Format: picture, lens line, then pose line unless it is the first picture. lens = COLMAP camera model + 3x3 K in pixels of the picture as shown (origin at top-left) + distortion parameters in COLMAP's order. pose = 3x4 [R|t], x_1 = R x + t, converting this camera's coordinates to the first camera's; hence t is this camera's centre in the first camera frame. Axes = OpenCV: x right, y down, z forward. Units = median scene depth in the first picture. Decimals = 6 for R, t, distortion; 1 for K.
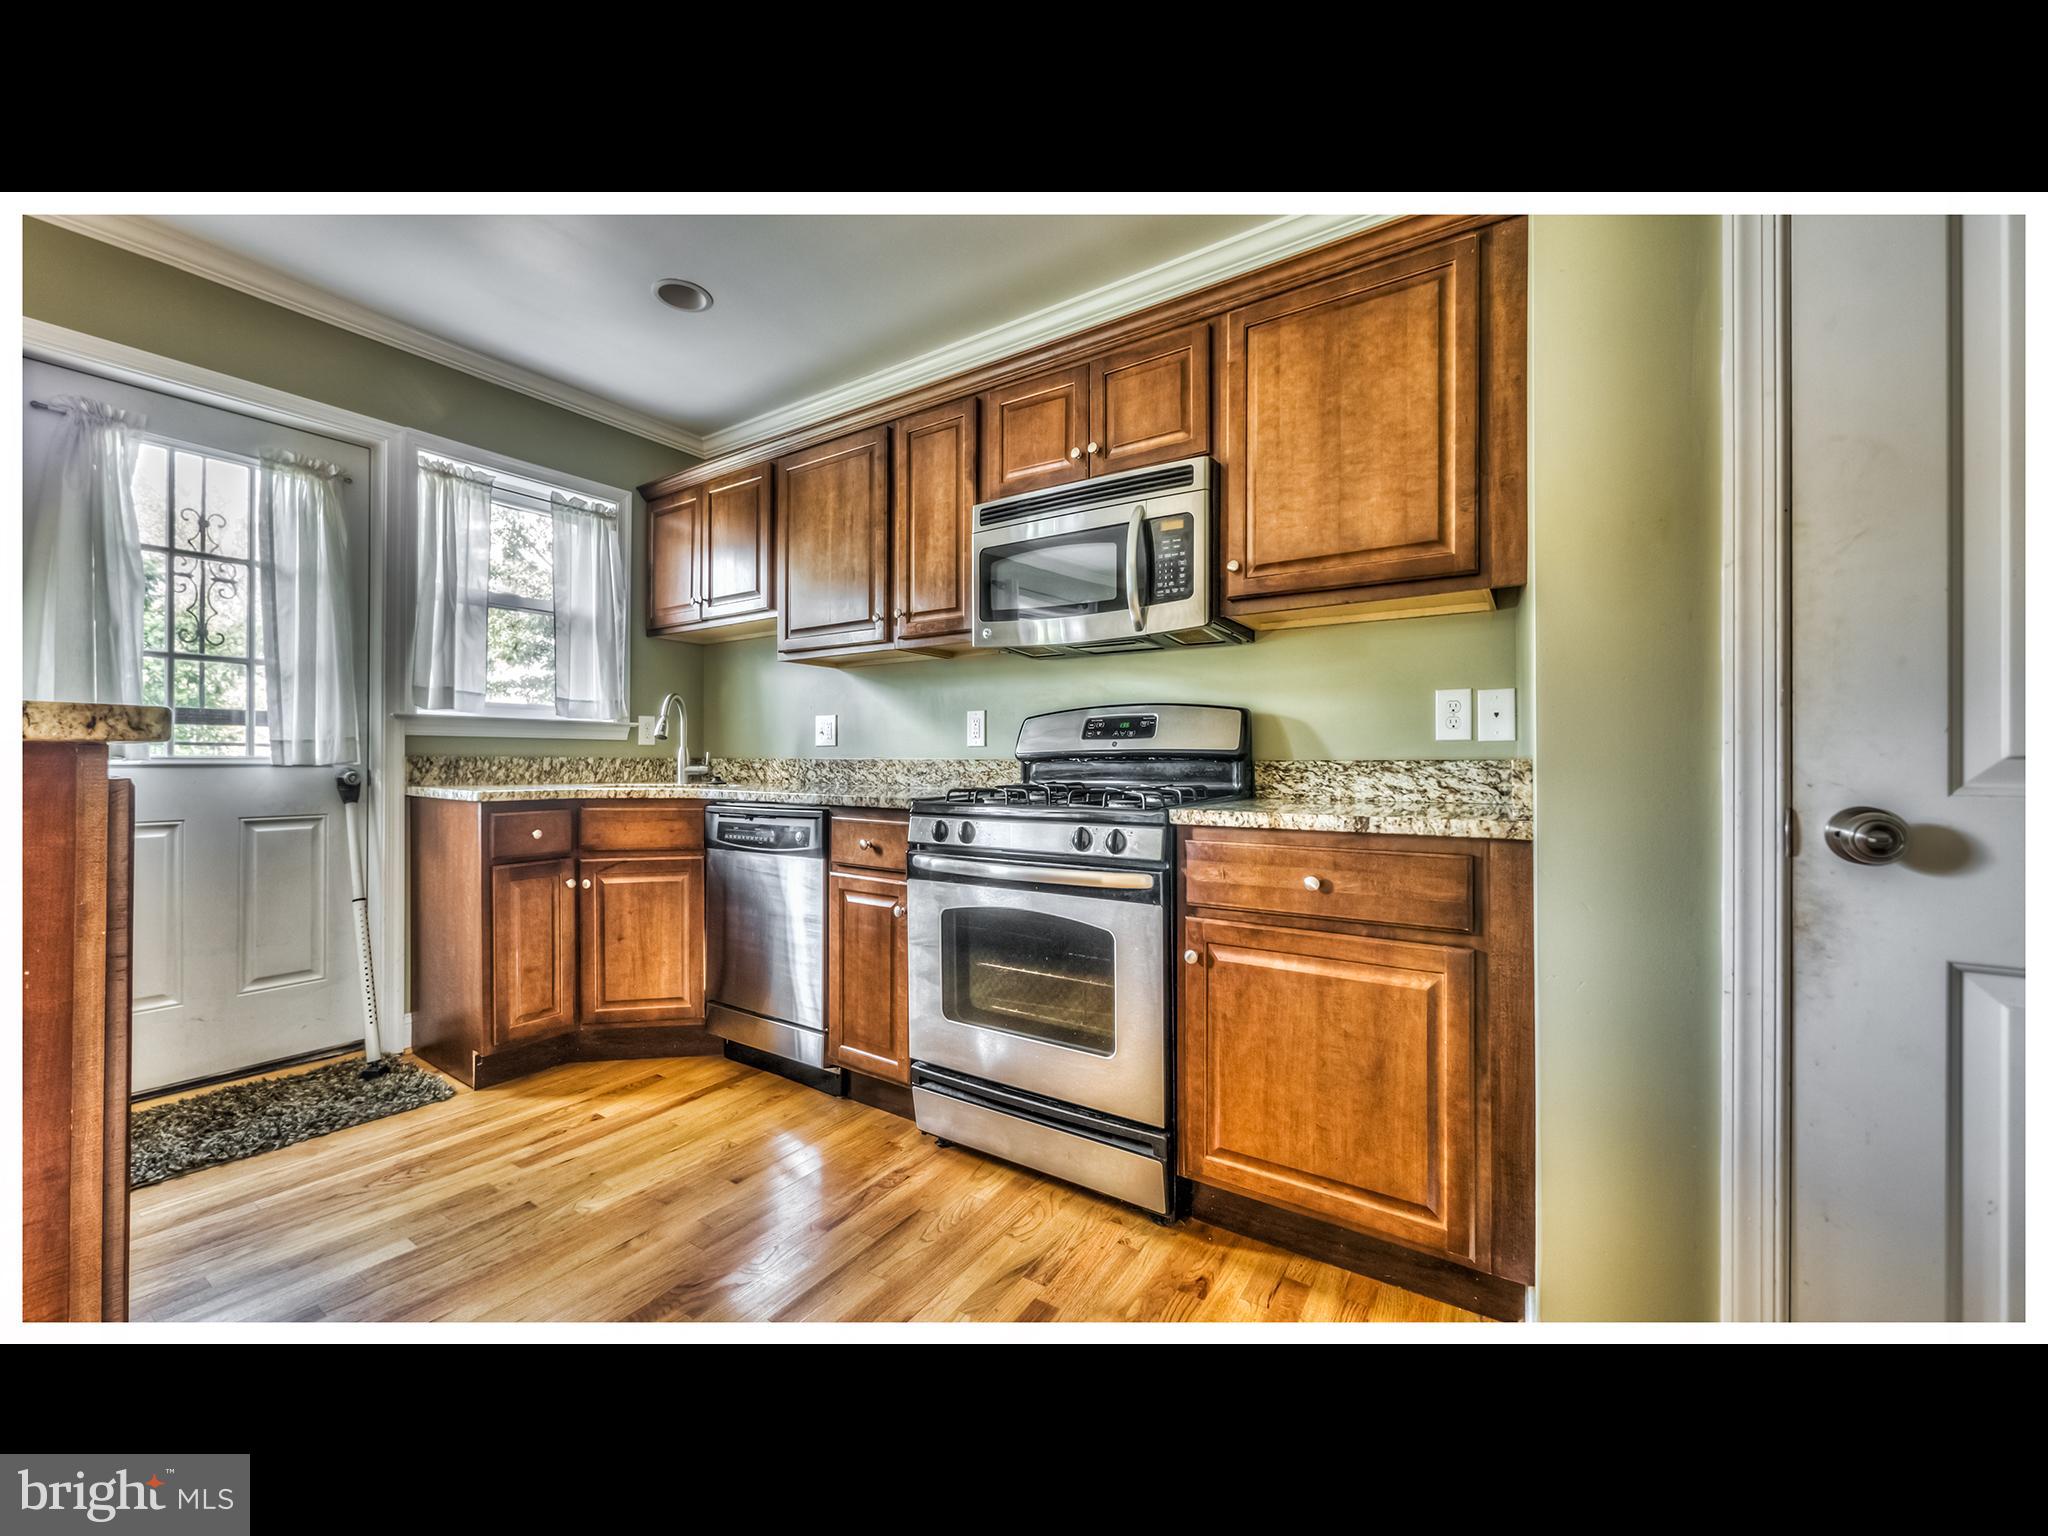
lens RADIAL K [[782.6, 0, 957.8], [0, 782.6, 760.5], [0, 0, 1]] dist [-0.003533, -0.000026]
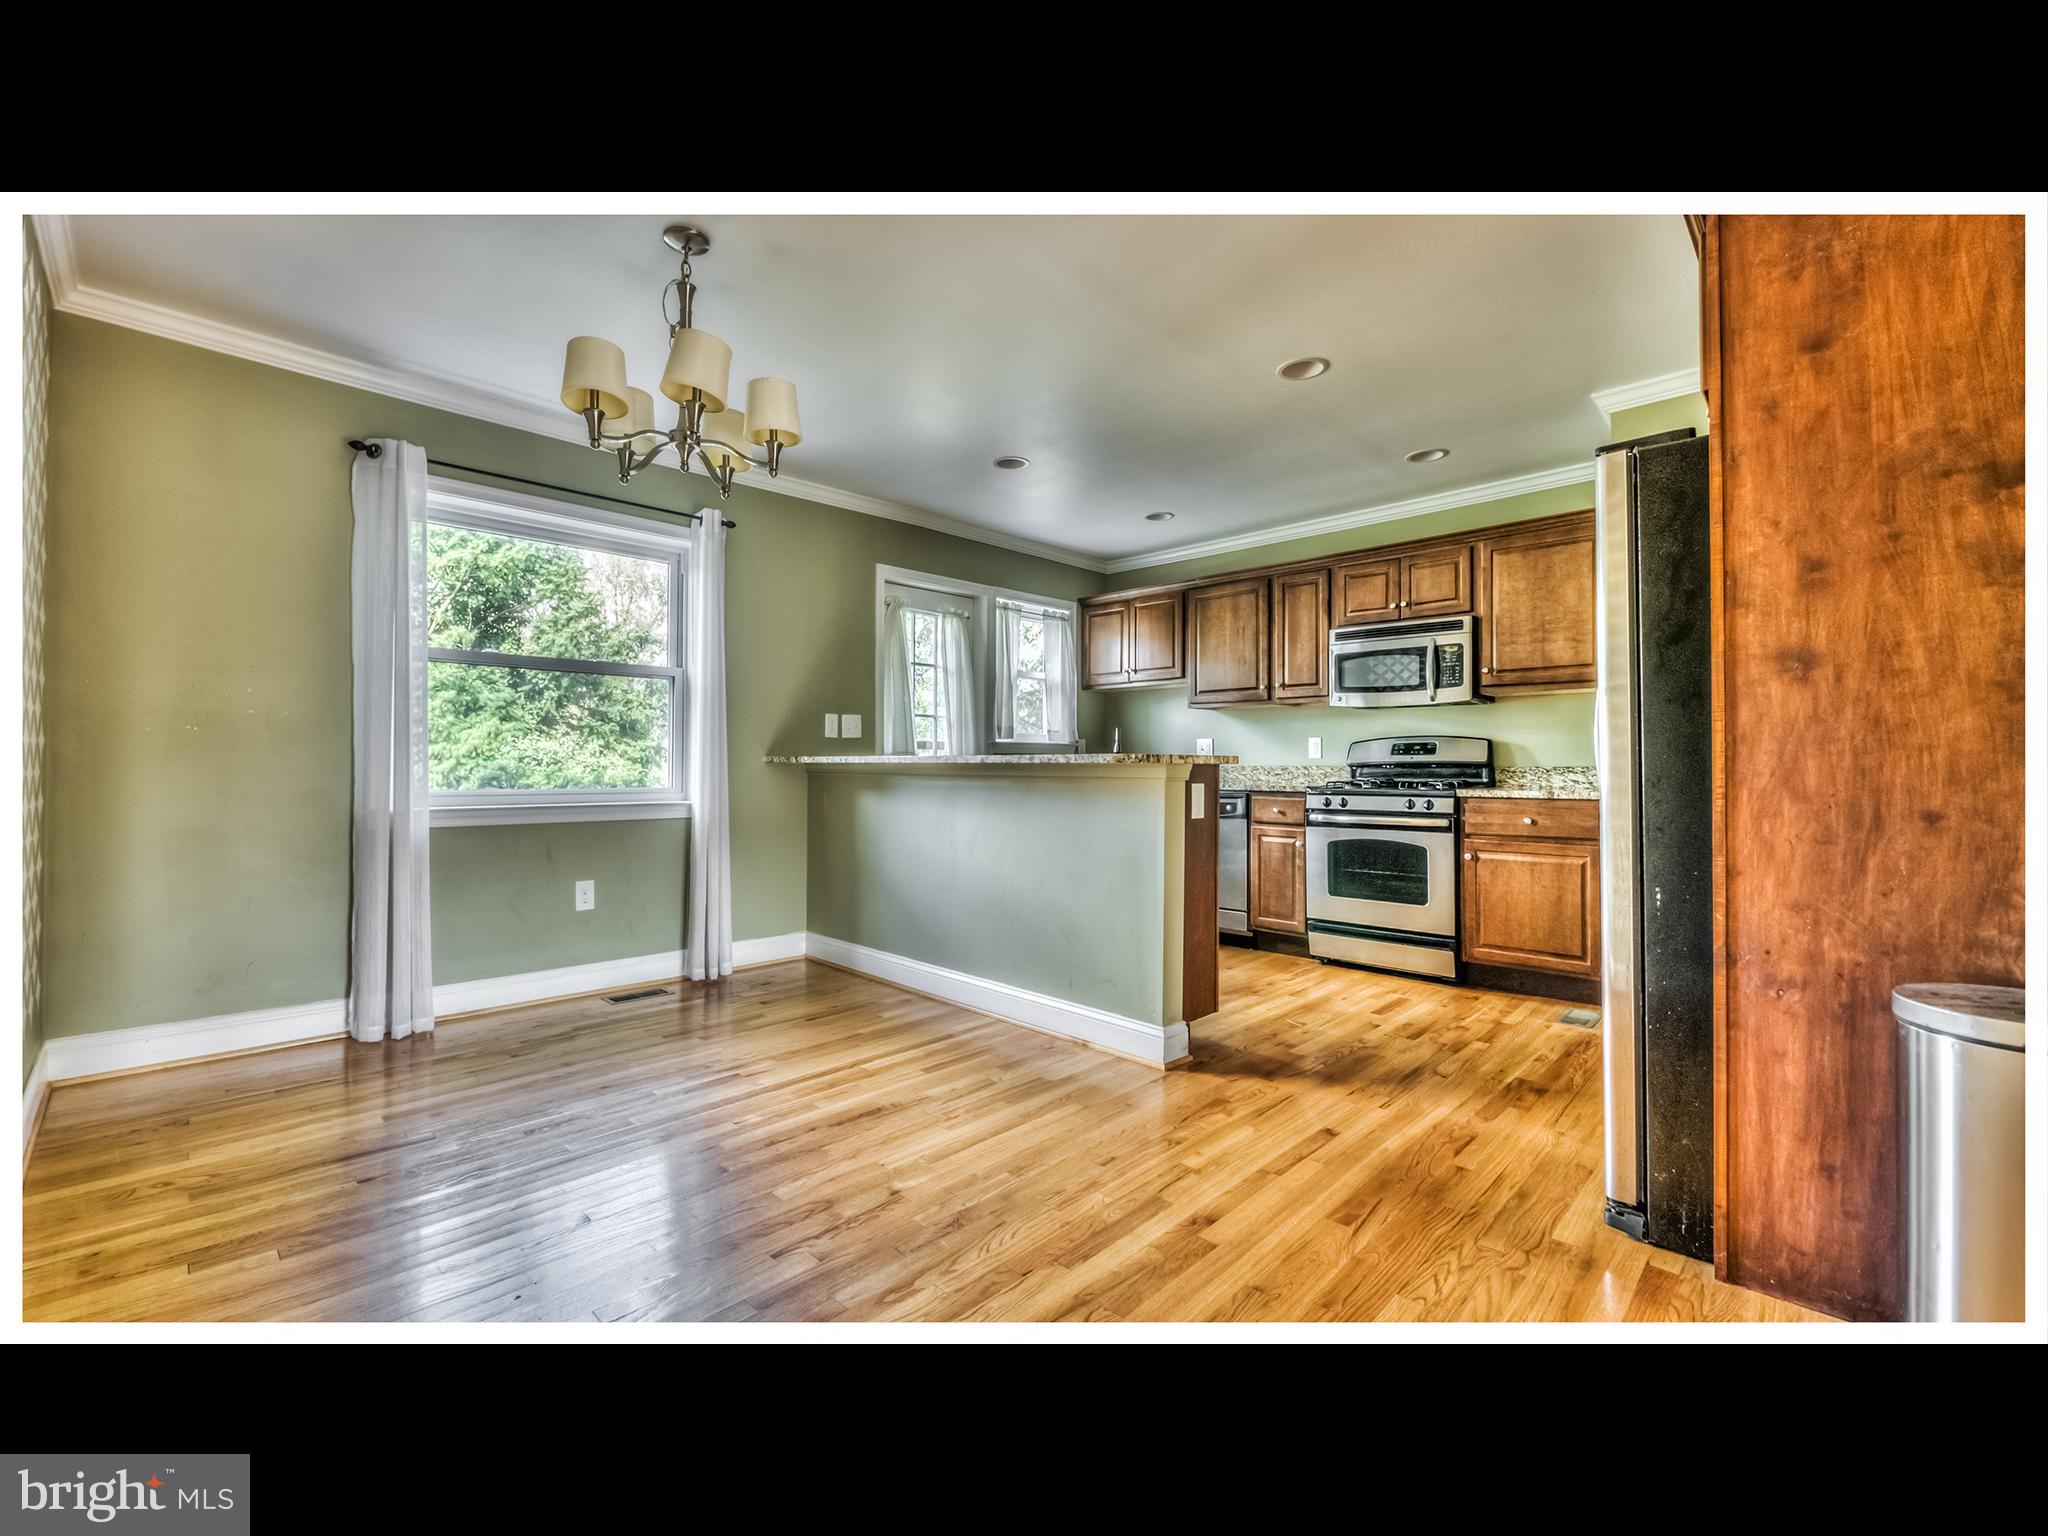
lens RADIAL K [[820.8, 0, 977.3], [0, 820.8, 757.1], [0, 0, 1]] dist [-0.009435, 0.001184]
pose [[0.983673, -0.002072, -0.179952, -0.436312], [0.000713, 0.999971, -0.007618, -0.008232], [0.179962, 0.007365, 0.983646, -1.023583]]
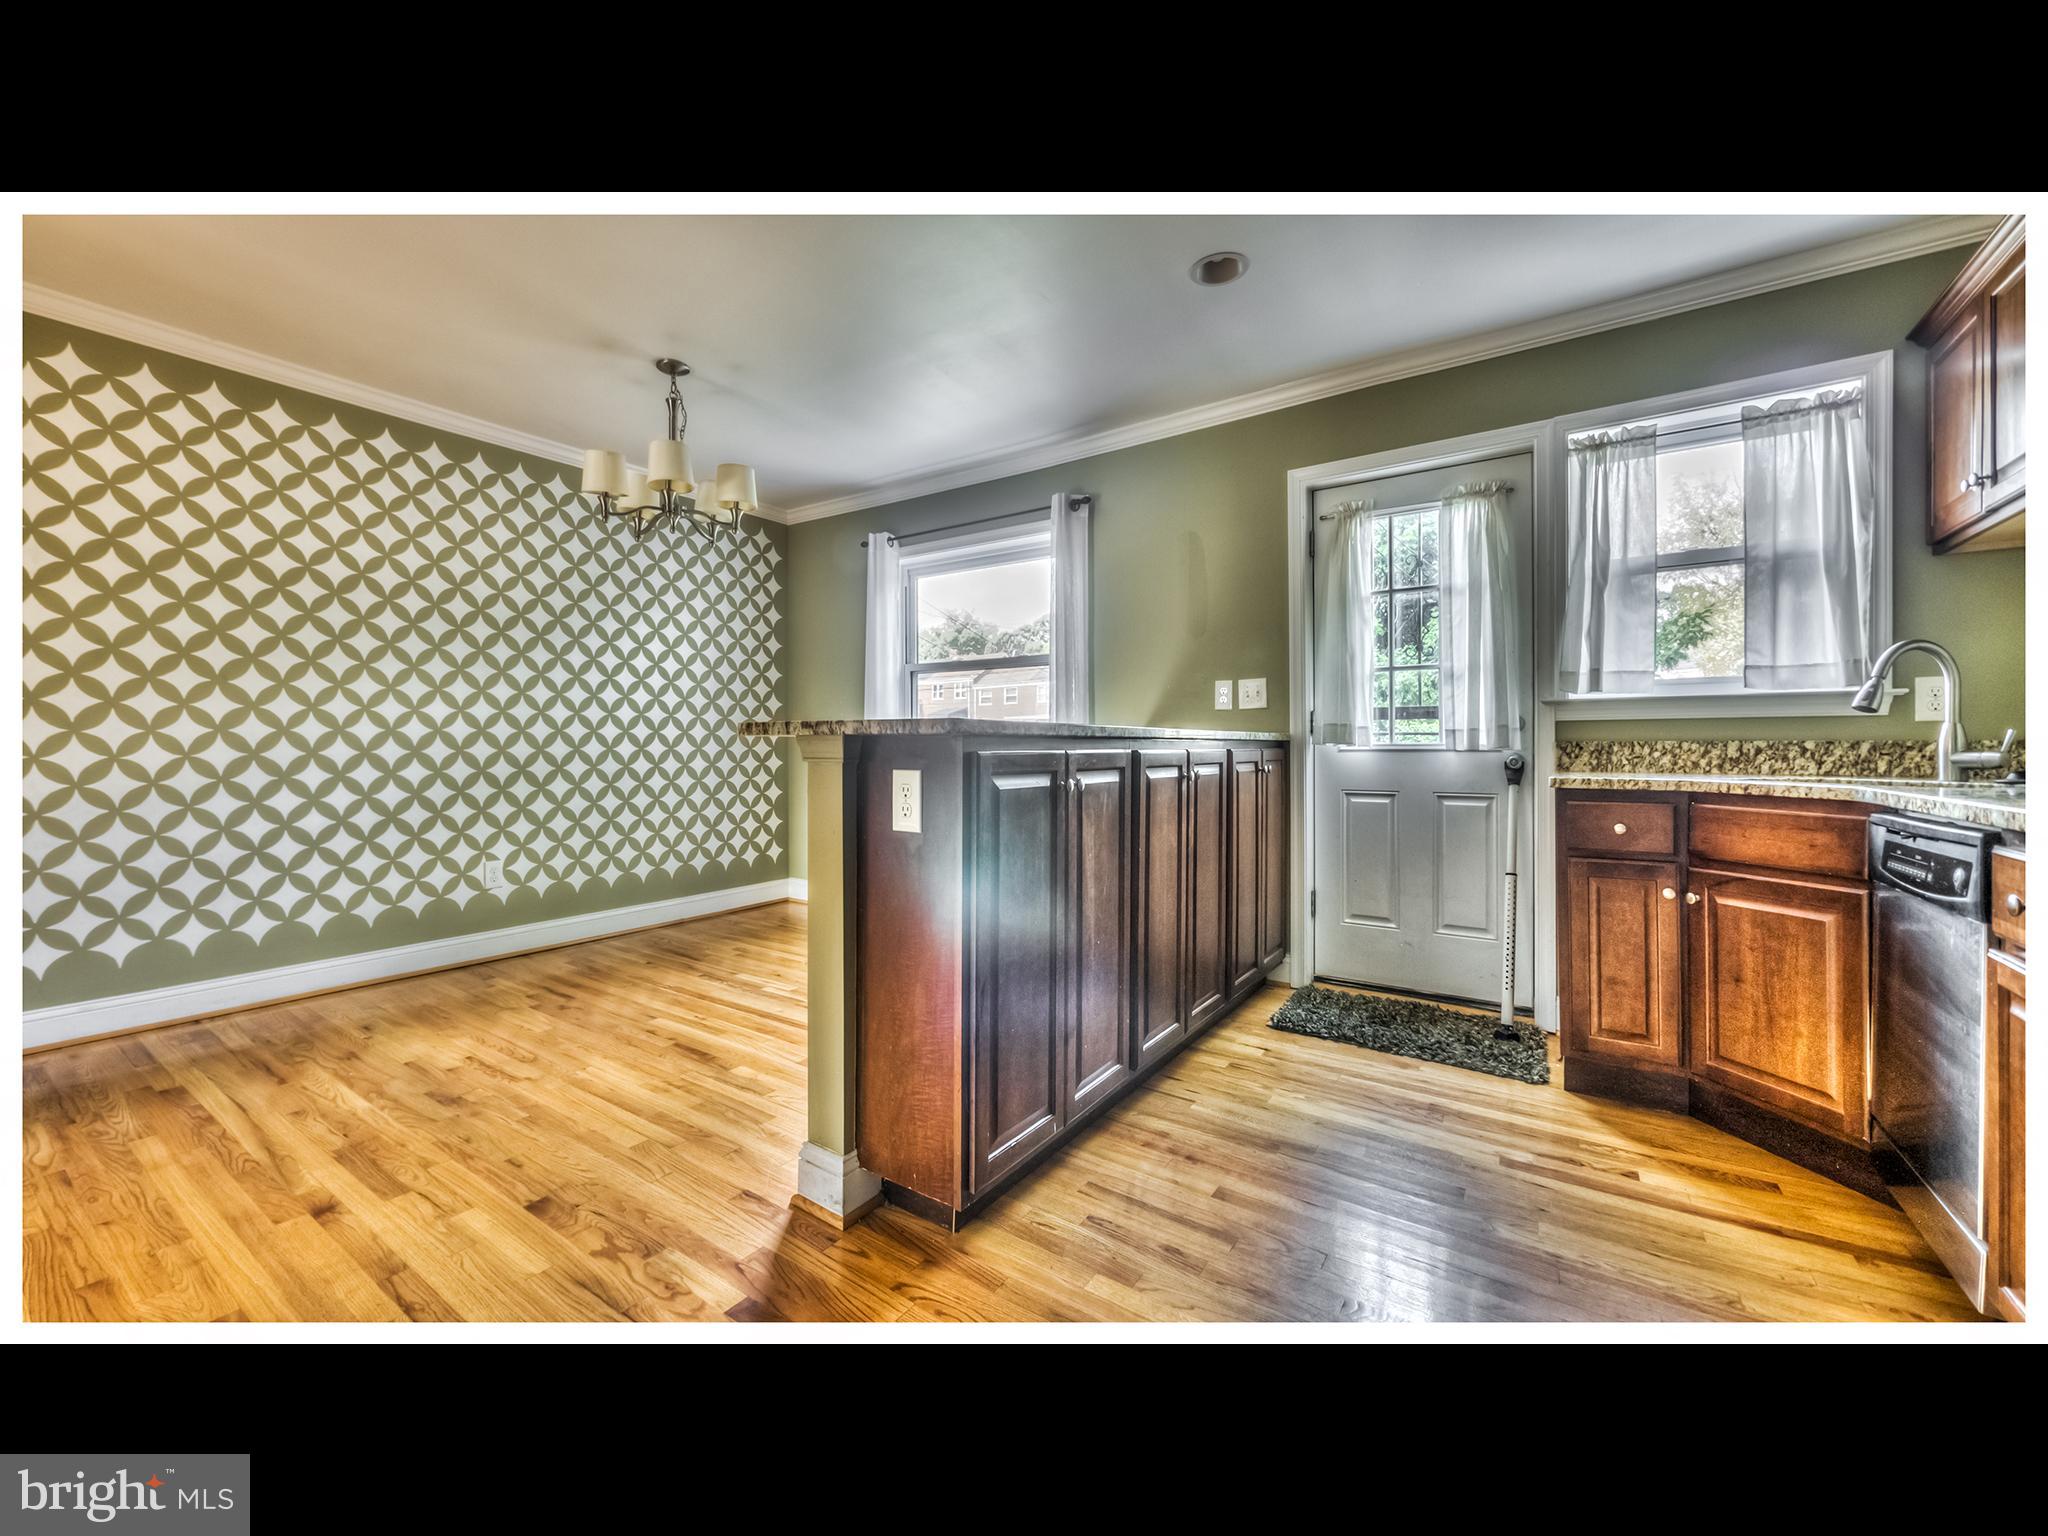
lens RADIAL K [[782.6, 0, 1016.9], [0, 782.6, 747.9], [0, 0, 1]] dist [-0.003533, -0.000026]
pose [[0.038327, -0.002156, -0.999263, 0.316652], [0.001114, 0.999997, -0.002115, 0.004688], [0.999265, -0.001033, 0.038329, 0.295521]]
